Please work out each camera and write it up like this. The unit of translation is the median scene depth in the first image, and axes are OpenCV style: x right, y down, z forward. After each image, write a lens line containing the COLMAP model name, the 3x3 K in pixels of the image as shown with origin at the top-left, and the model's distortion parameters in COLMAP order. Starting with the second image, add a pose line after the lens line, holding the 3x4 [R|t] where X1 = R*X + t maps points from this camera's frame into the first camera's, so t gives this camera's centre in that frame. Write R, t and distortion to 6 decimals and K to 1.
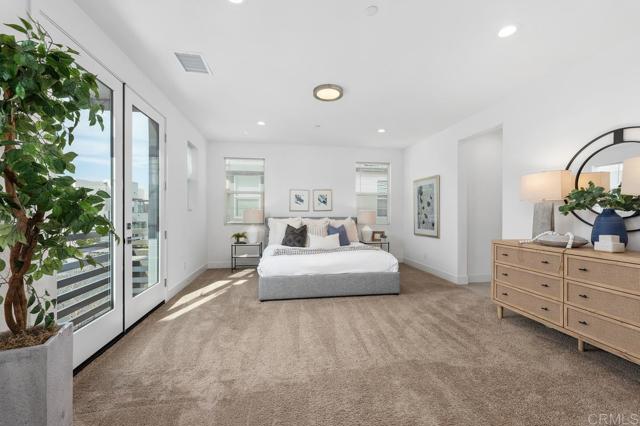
lens RADIAL K [[258.4, 0, 321.0], [0, 258.4, 208.0], [0, 0, 1]] dist [-0.000652, -0.000145]
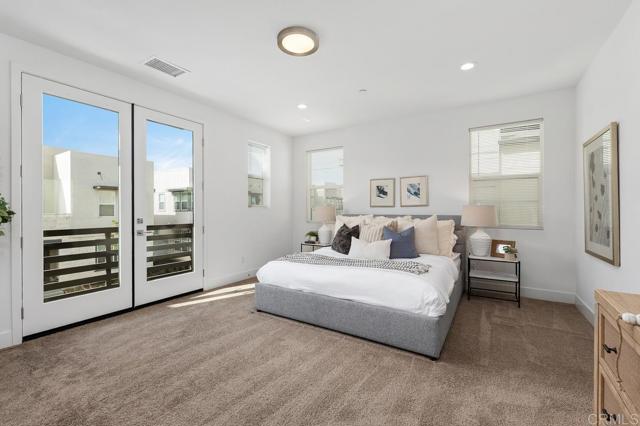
lens RADIAL K [[277.7, 0, 320.0], [0, 277.7, 204.6], [0, 0, 1]] dist [-0.002463, -0.000268]
pose [[0.742959, -0.014363, -0.669183, 0.429432], [0.016346, 0.999861, -0.003313, 0.006574], [0.669138, -0.008477, 0.743090, 0.343013]]
